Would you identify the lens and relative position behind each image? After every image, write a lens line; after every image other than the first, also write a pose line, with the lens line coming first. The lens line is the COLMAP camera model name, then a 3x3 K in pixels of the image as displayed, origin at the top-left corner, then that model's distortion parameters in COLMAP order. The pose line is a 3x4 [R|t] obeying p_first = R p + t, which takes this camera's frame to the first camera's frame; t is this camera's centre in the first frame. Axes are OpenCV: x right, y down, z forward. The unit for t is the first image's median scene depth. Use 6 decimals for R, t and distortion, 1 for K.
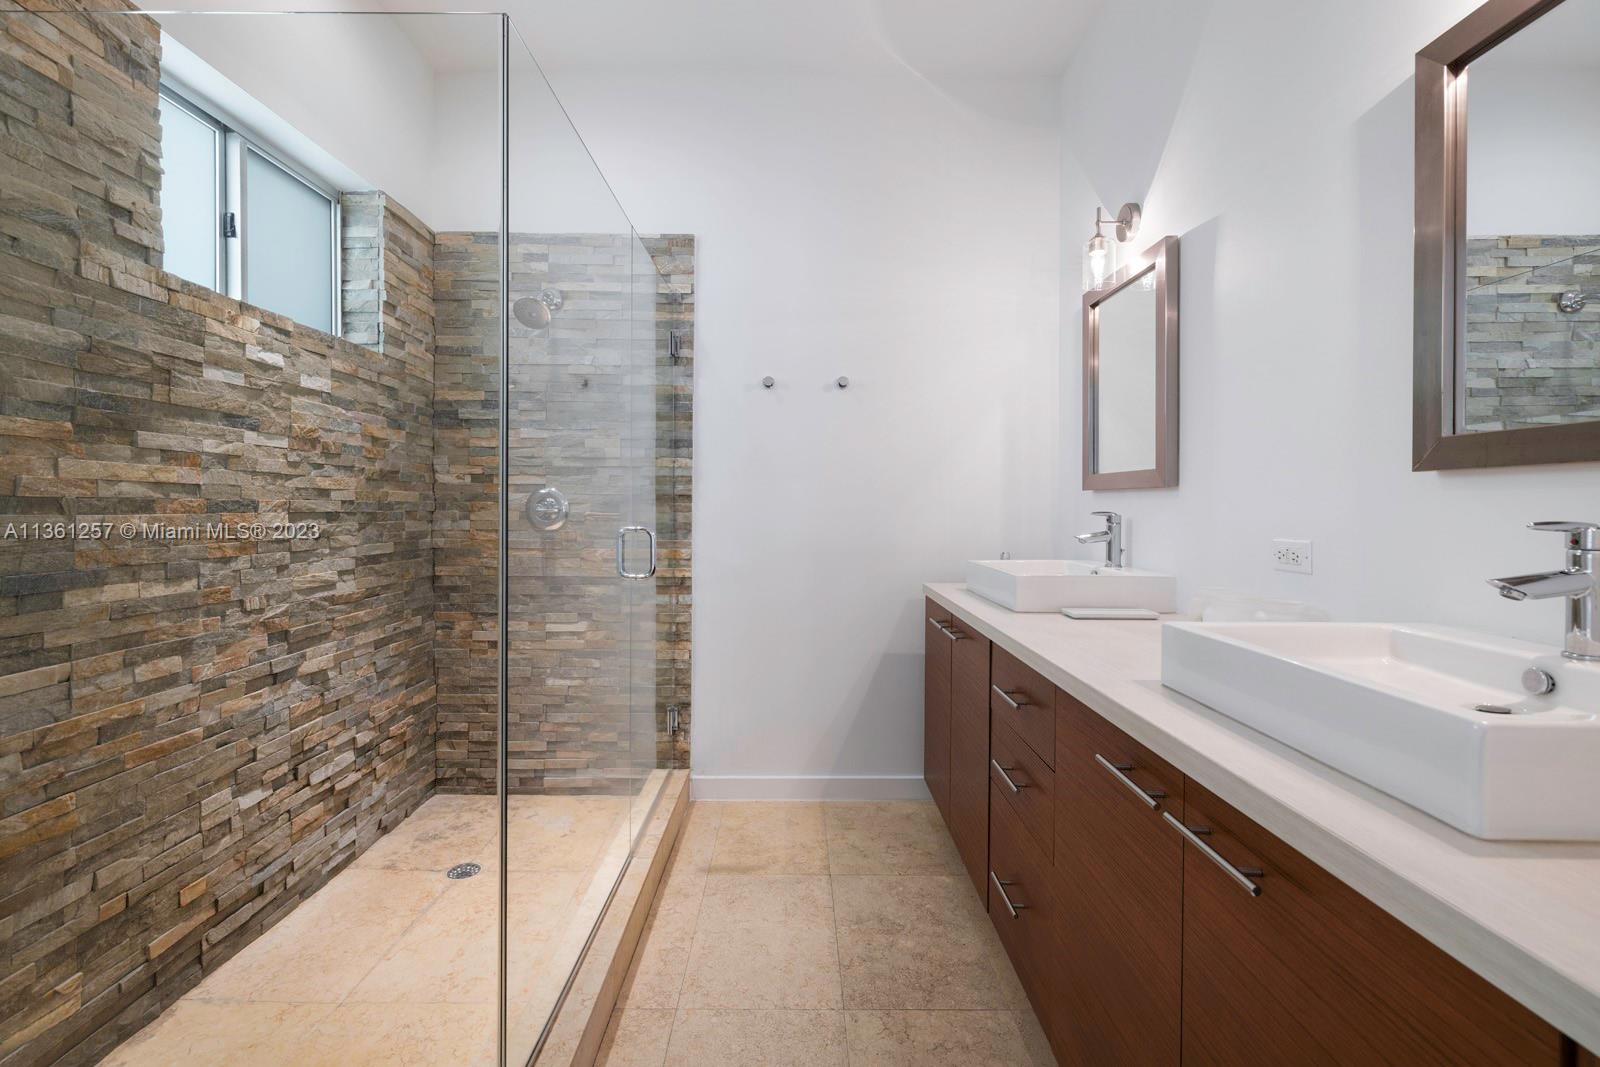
lens RADIAL K [[712.9, 0, 799.0], [0, 712.9, 507.1], [0, 0, 1]] dist [0.000545, -0.000008]
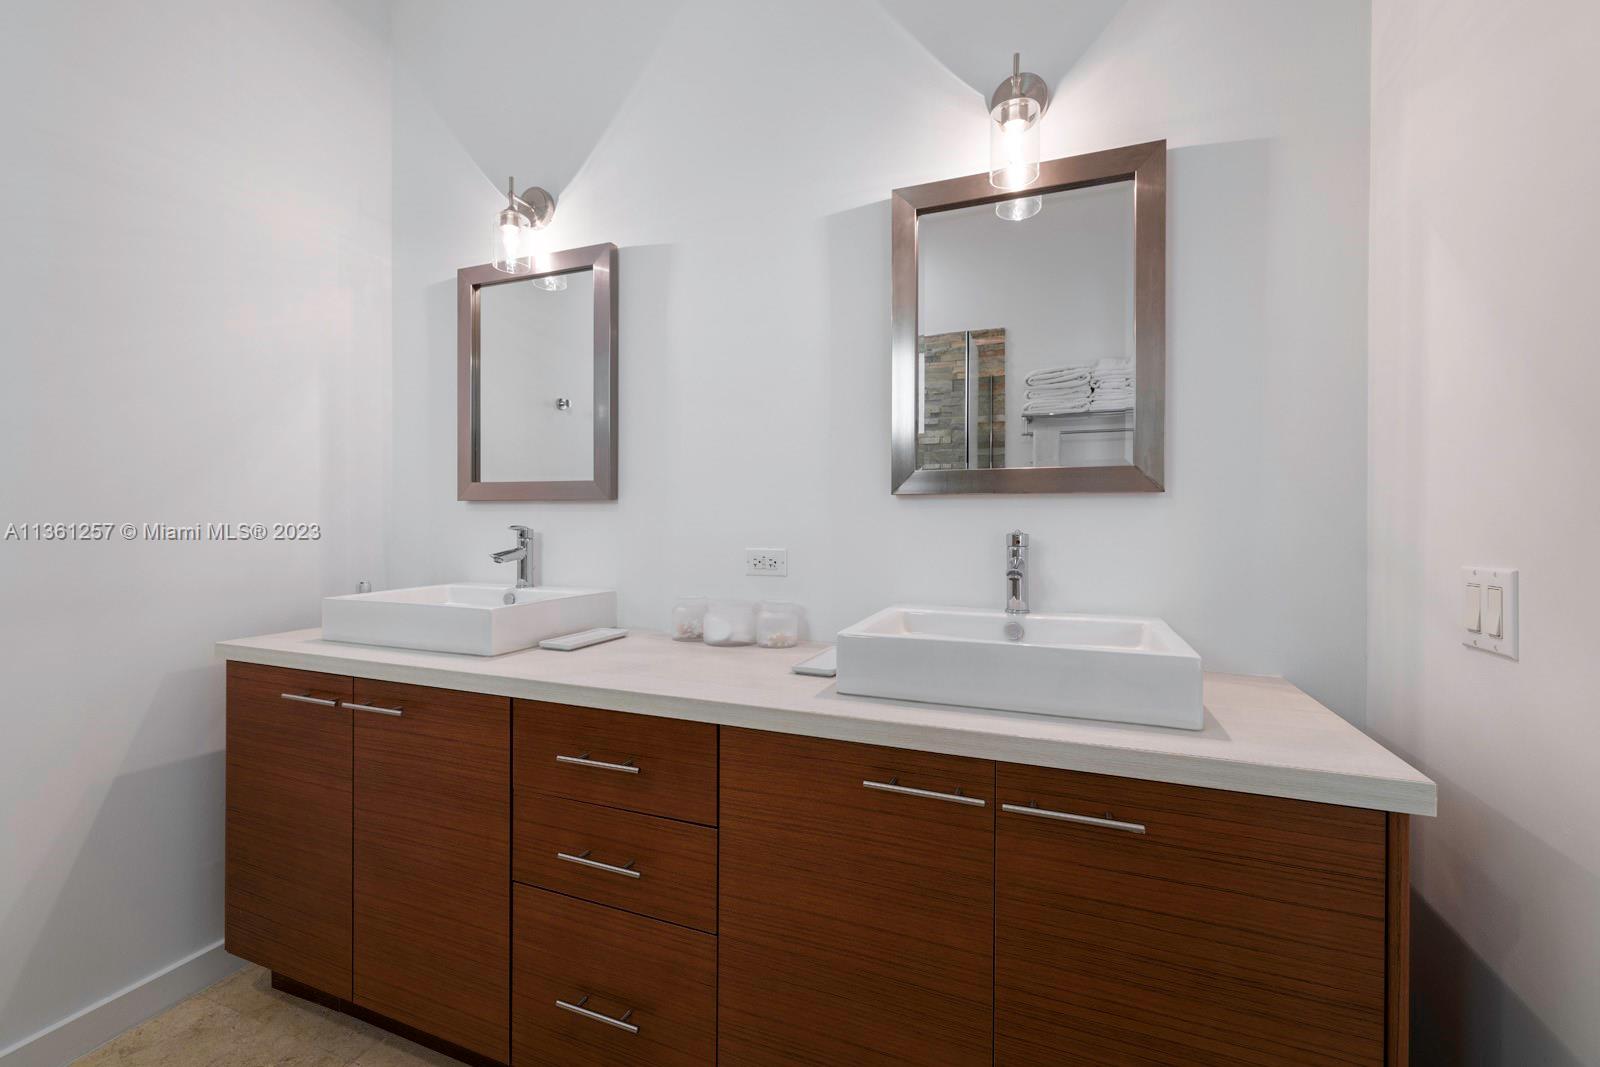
lens RADIAL K [[667.5, 0, 800.0], [0, 667.5, 533.5], [0, 0, 1]] dist [-0.014177, -0.000113]
pose [[0.371163, -0.004224, 0.928558, -0.207115], [-0.004784, 0.999968, 0.006461, 0.009459], [-0.928555, -0.006840, 0.371131, 0.371092]]
